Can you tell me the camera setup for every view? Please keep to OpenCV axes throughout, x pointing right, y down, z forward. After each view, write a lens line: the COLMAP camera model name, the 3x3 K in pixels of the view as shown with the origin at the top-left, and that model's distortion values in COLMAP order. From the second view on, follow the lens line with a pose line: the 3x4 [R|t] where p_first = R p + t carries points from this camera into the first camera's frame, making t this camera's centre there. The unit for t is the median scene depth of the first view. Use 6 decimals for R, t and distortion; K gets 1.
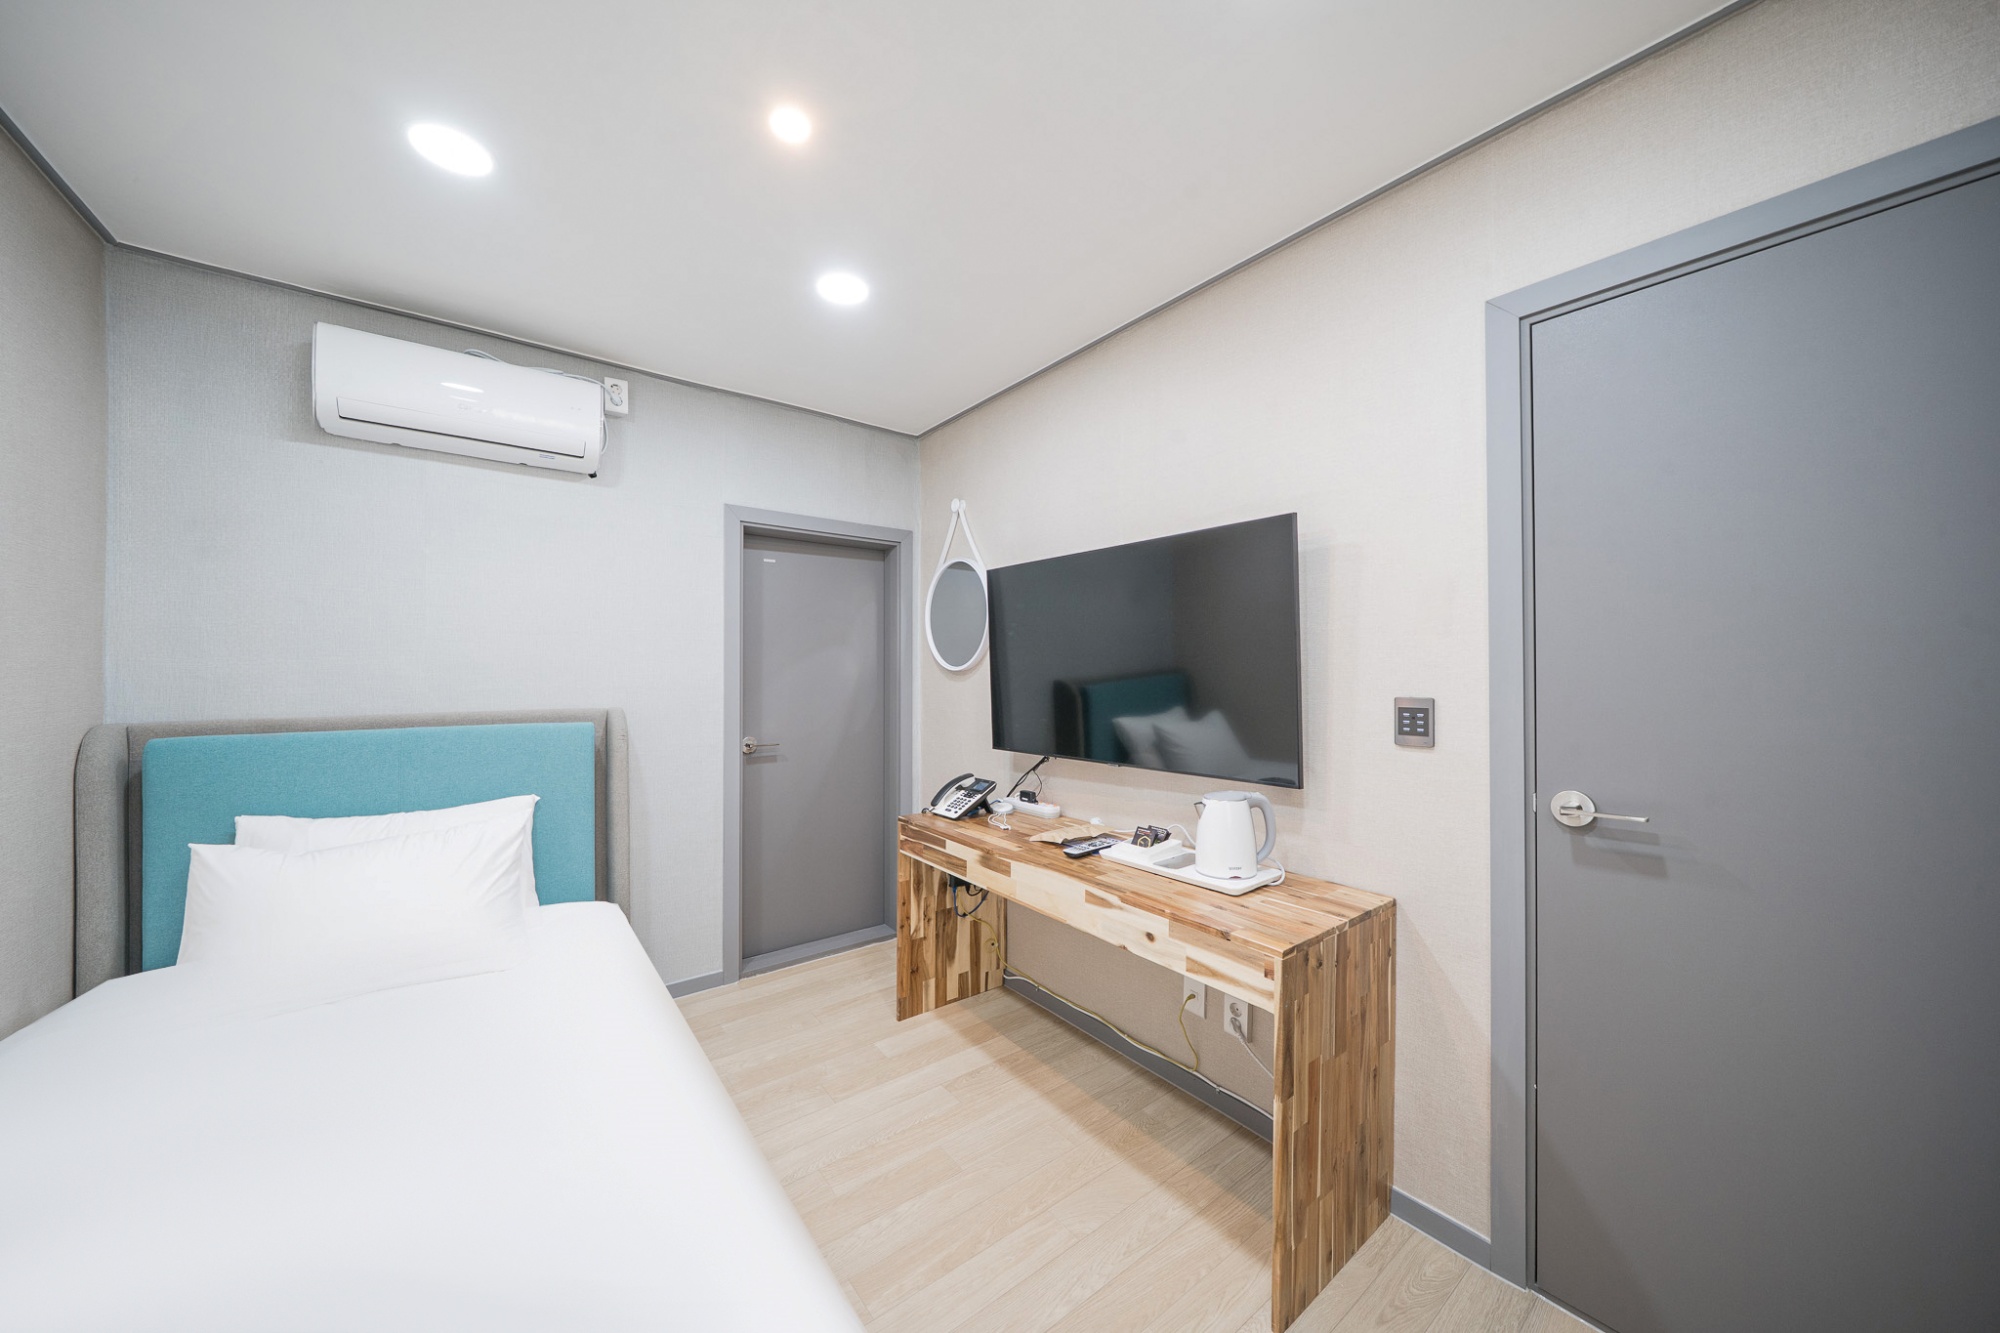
lens RADIAL K [[686.1, 0, 999.8], [0, 686.1, 671.1], [0, 0, 1]] dist [-0.000290, -0.000037]
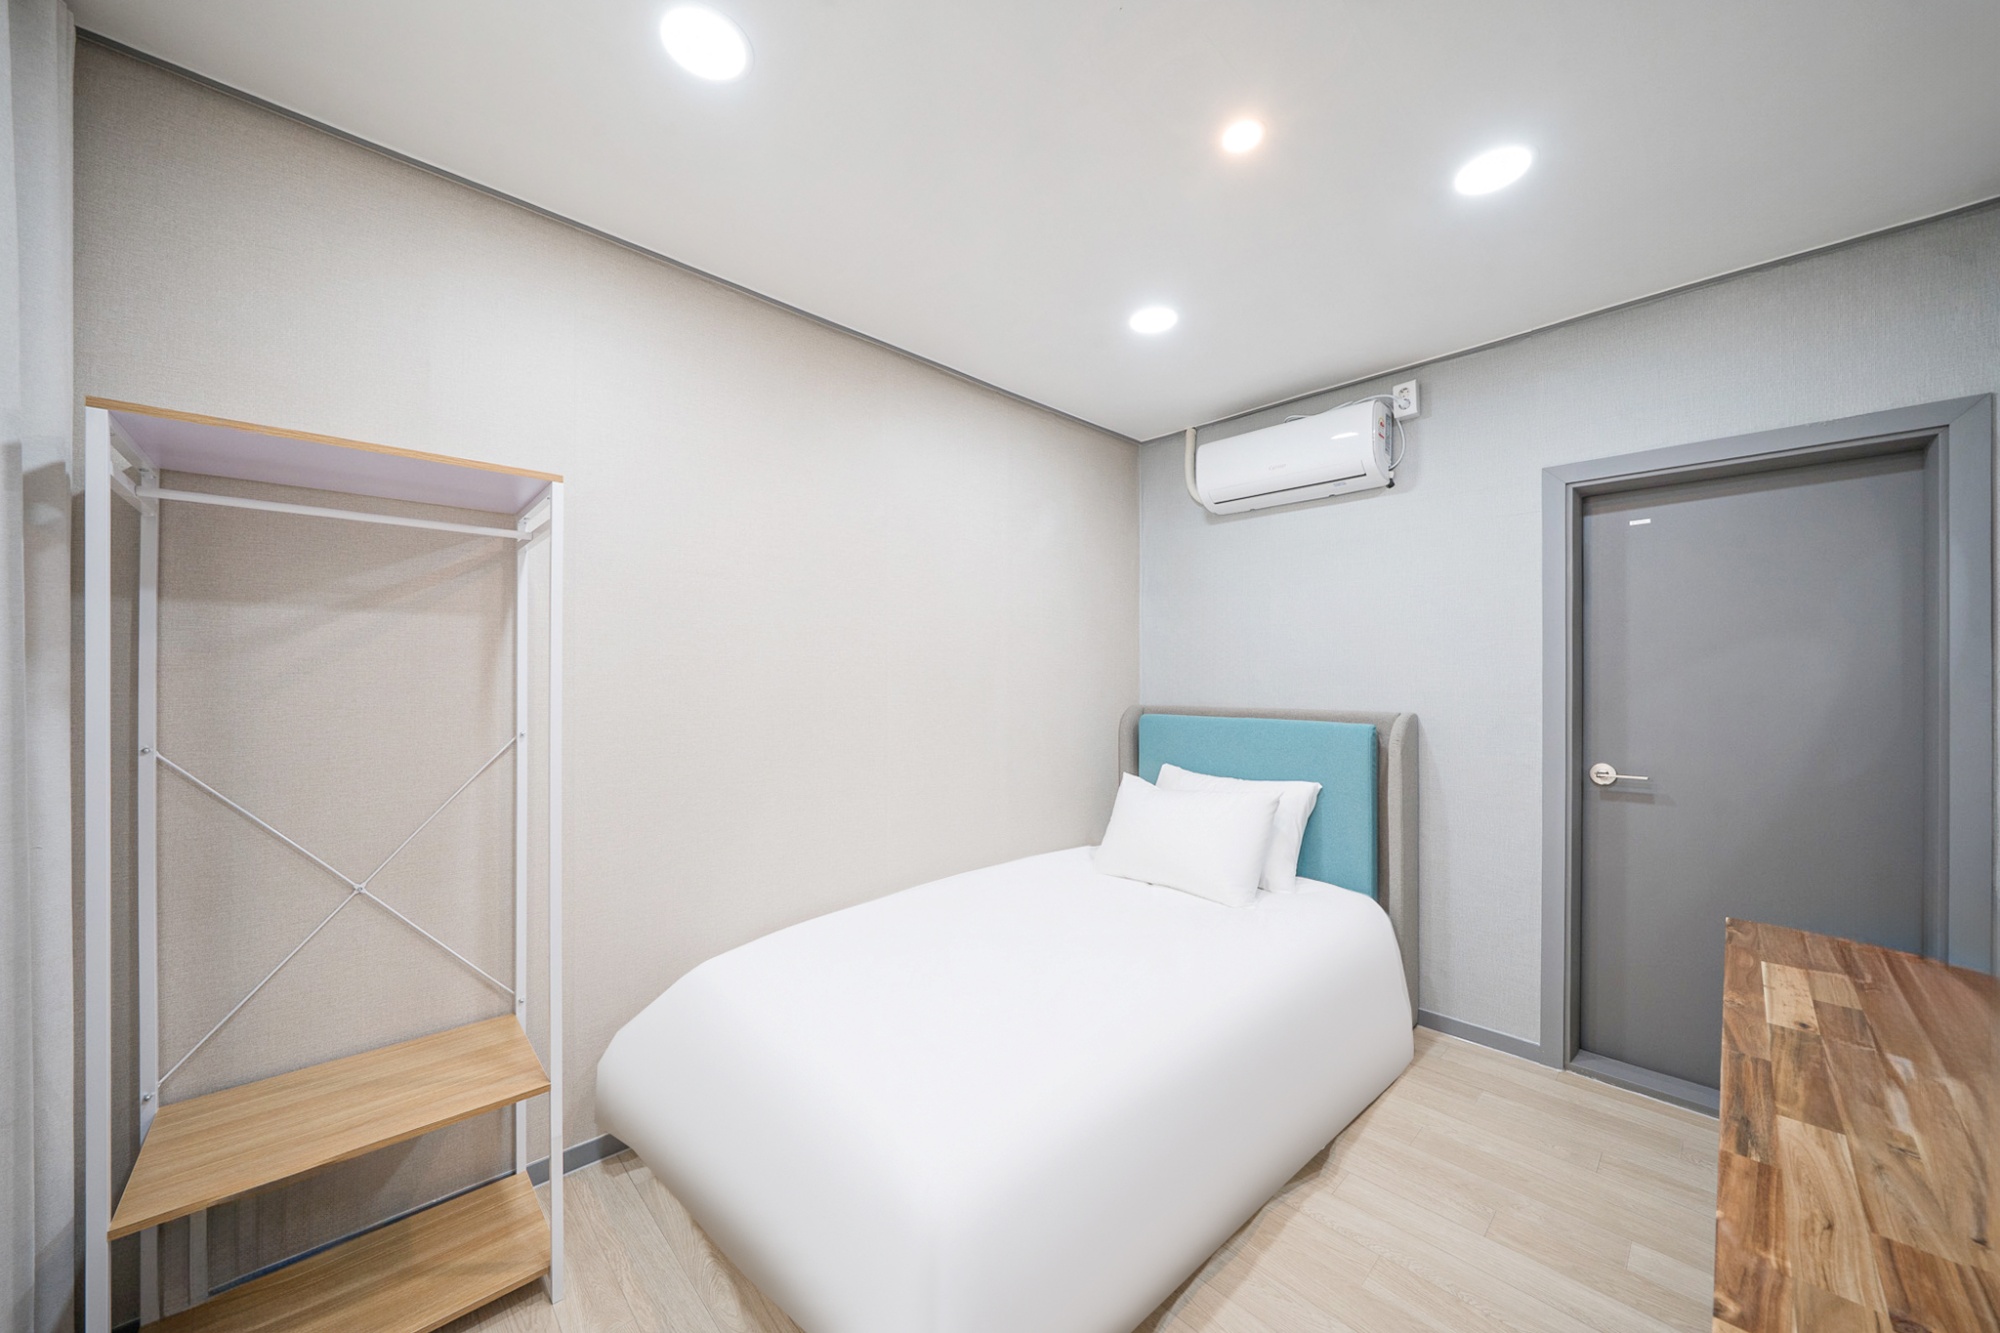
lens RADIAL K [[705.6, 0, 1000.2], [0, 705.6, 680.6], [0, 0, 1]] dist [0.000382, 0.000044]
pose [[0.110022, 0.002574, -0.993926, 0.384739], [-0.001207, 0.999996, 0.002456, 0.004380], [0.993928, 0.000930, 0.110024, 0.295675]]
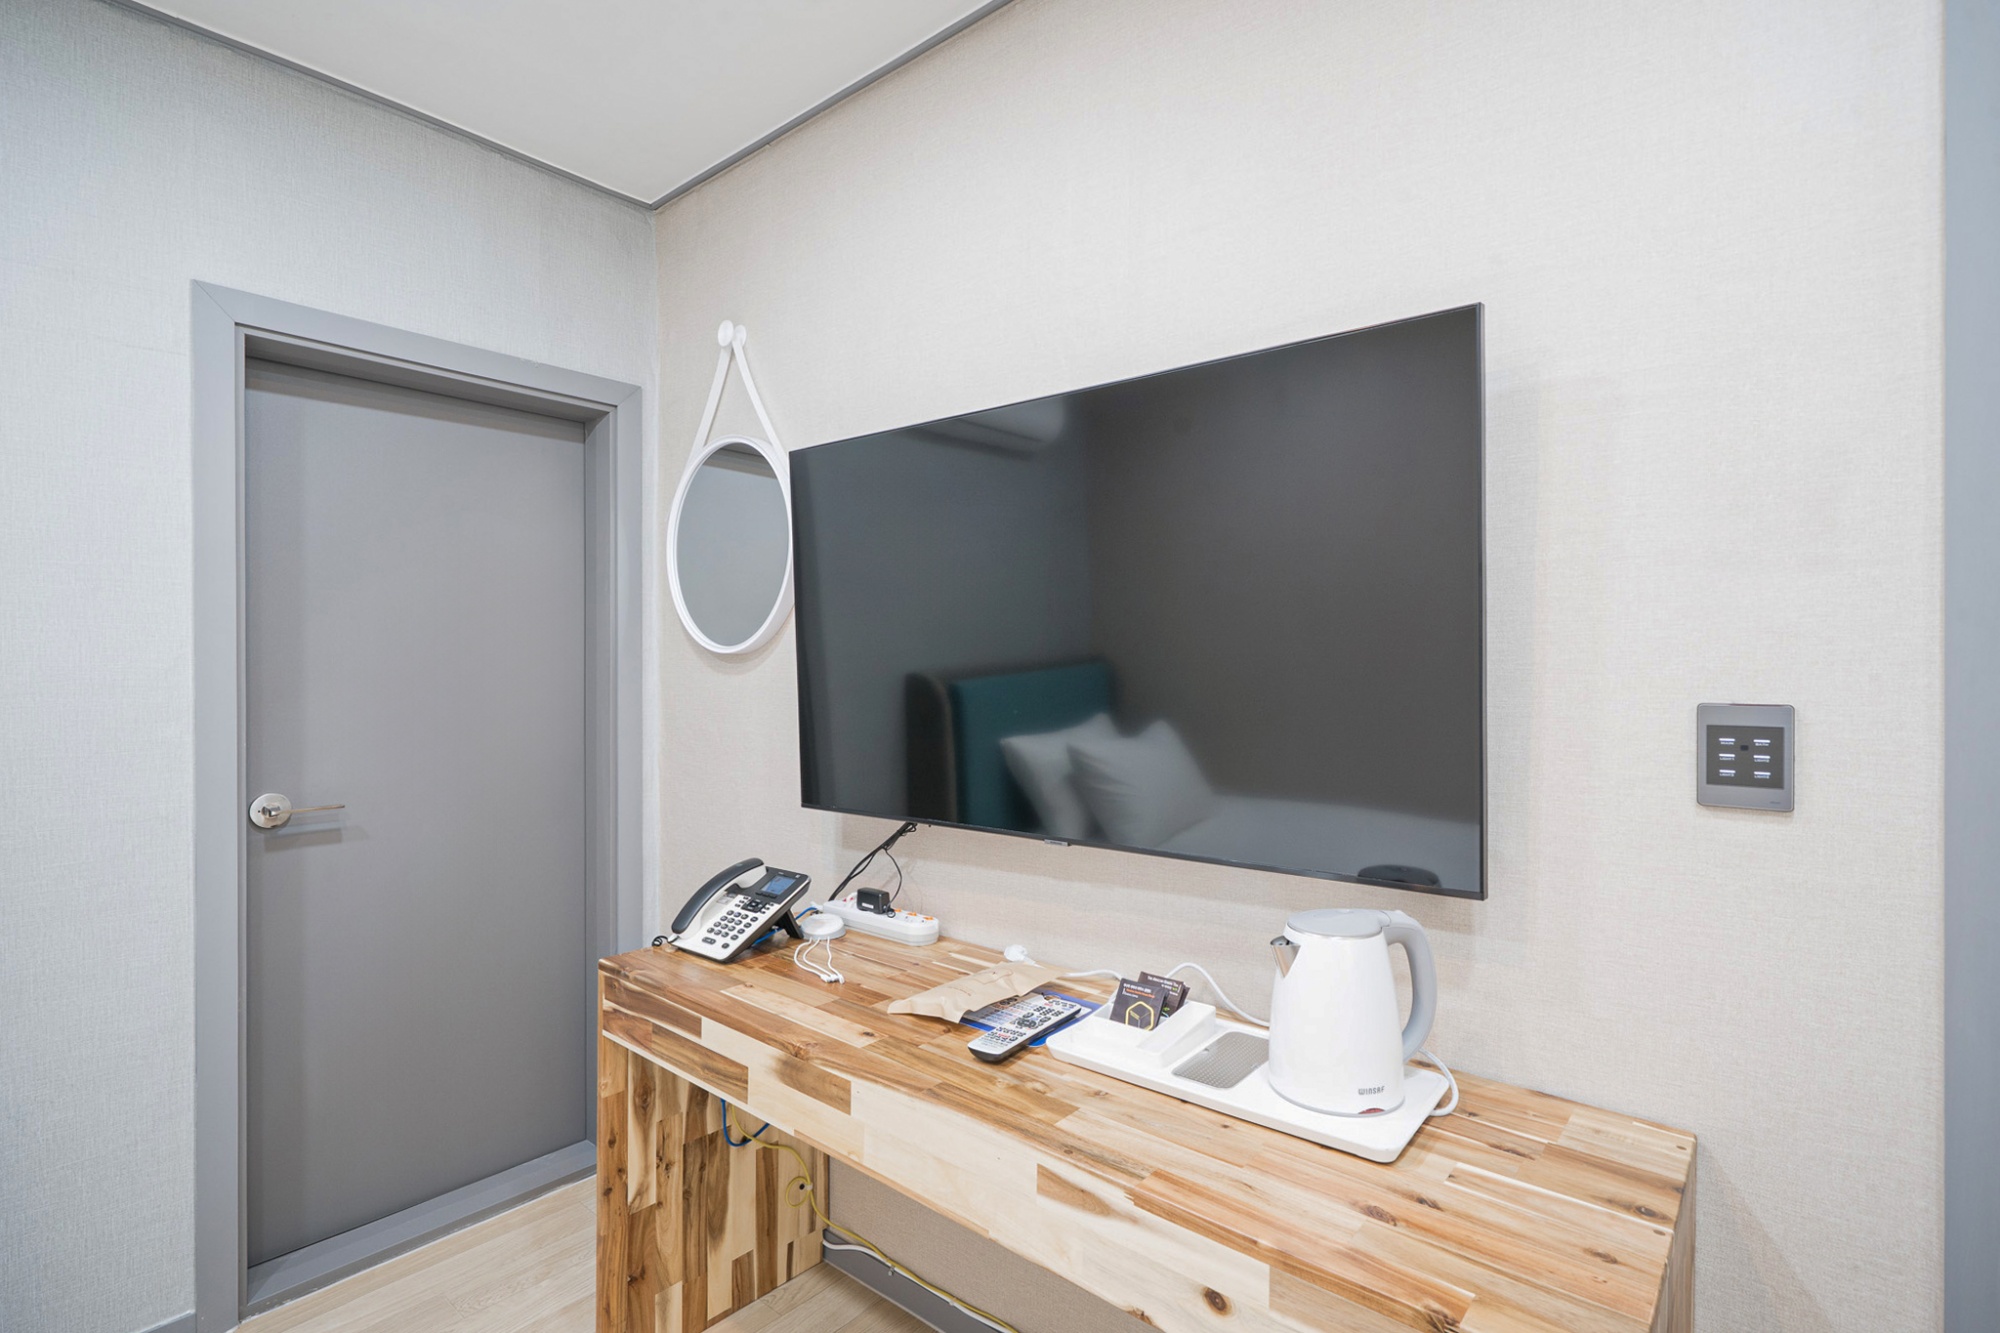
lens RADIAL K [[956.8, 0, 1006.4], [0, 956.8, 667.0], [0, 0, 1]] dist [-0.000231, -0.000042]
pose [[0.977374, -0.000731, 0.211518, -0.012729], [-0.000505, 0.999983, 0.005790, 0.006192], [-0.211518, -0.005766, 0.977357, 0.292176]]
